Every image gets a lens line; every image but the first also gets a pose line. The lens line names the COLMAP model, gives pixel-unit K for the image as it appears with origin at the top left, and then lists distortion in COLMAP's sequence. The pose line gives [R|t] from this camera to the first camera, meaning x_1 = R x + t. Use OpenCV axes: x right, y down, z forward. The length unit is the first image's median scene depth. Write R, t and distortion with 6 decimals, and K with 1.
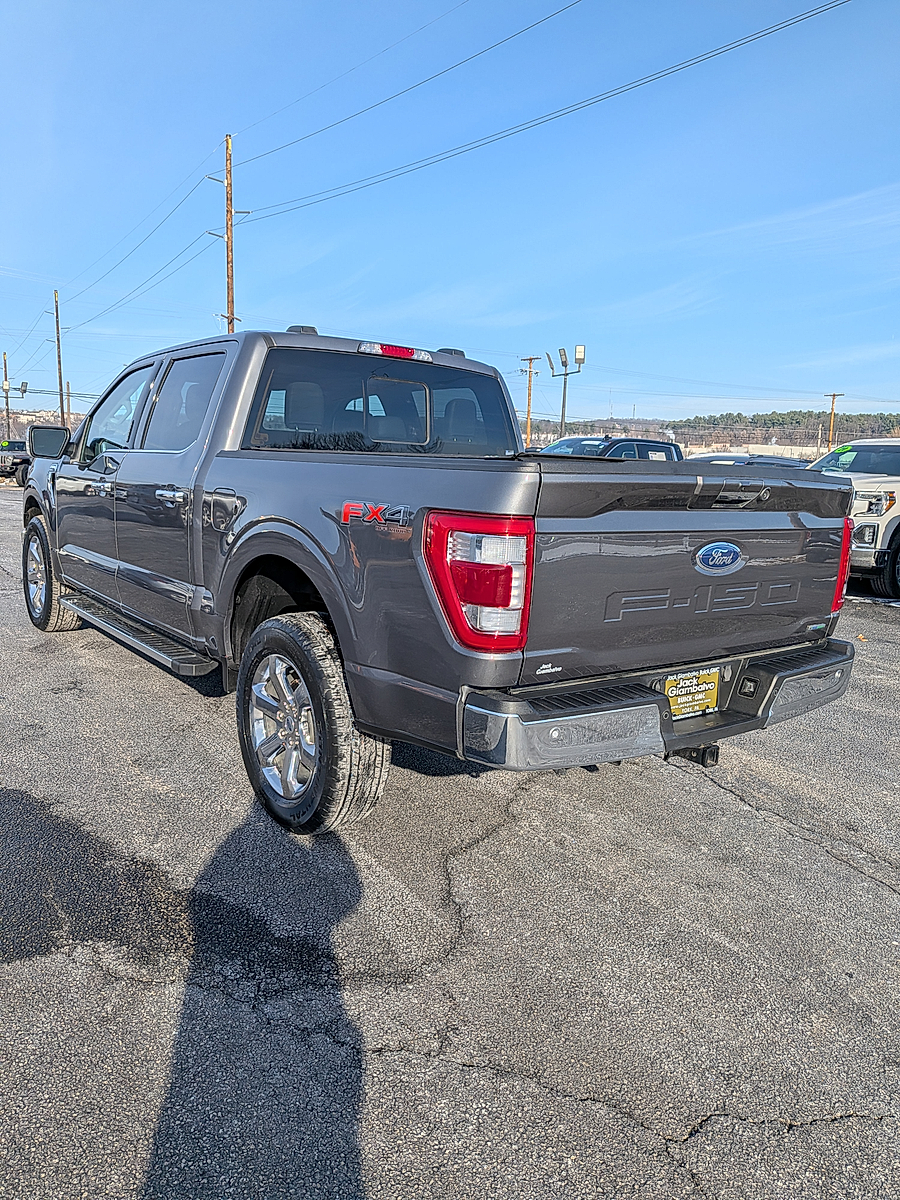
lens RADIAL K [[865.3, 0, 450.0], [0, 865.3, 600.0], [0, 0, 1]] dist [-0.004364, -0.003274]
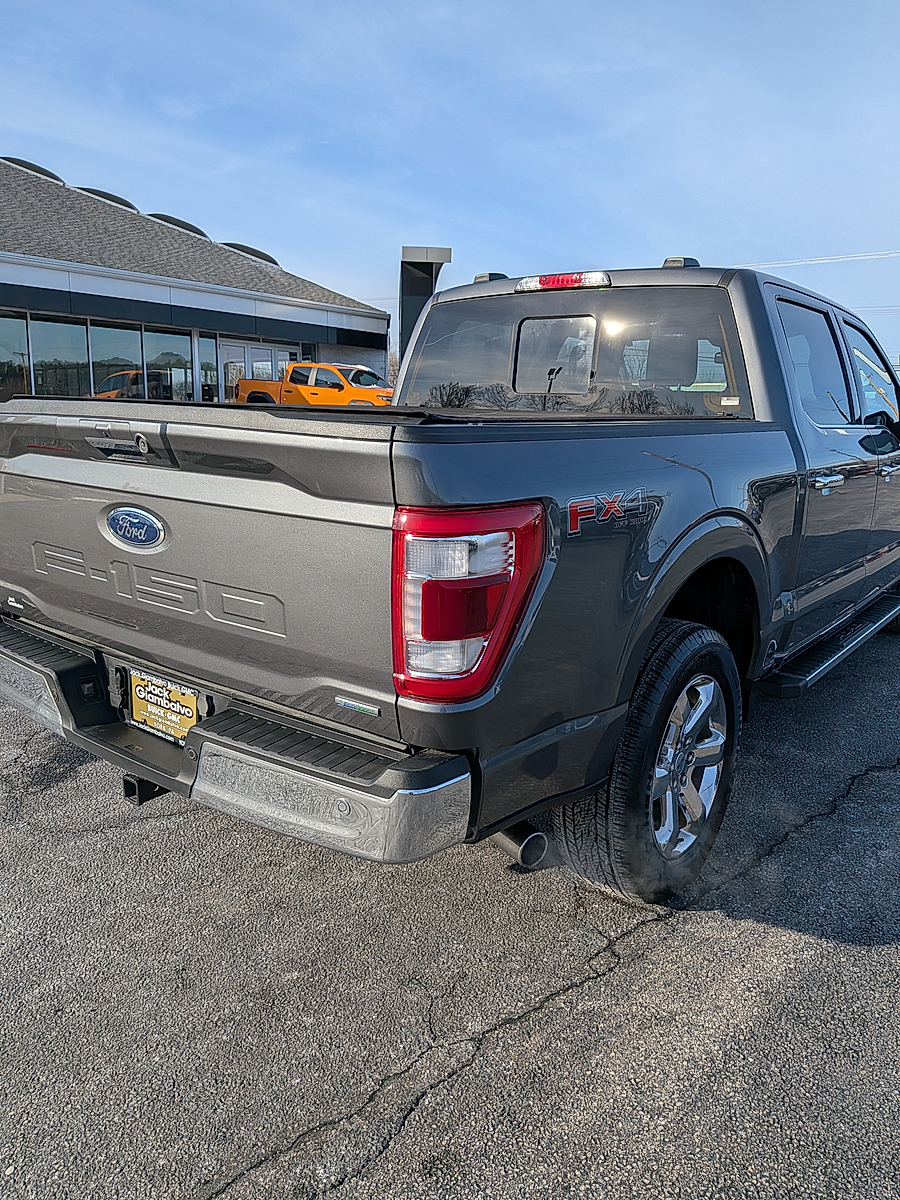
lens RADIAL K [[865.3, 0, 450.0], [0, 865.3, 600.0], [0, 0, 1]] dist [-0.004364, -0.003274]
pose [[0.249906, 0.176060, -0.952129, 1.042523], [-0.162510, 0.977008, 0.138006, -0.129082], [0.954535, 0.120242, 0.272772, 1.016678]]
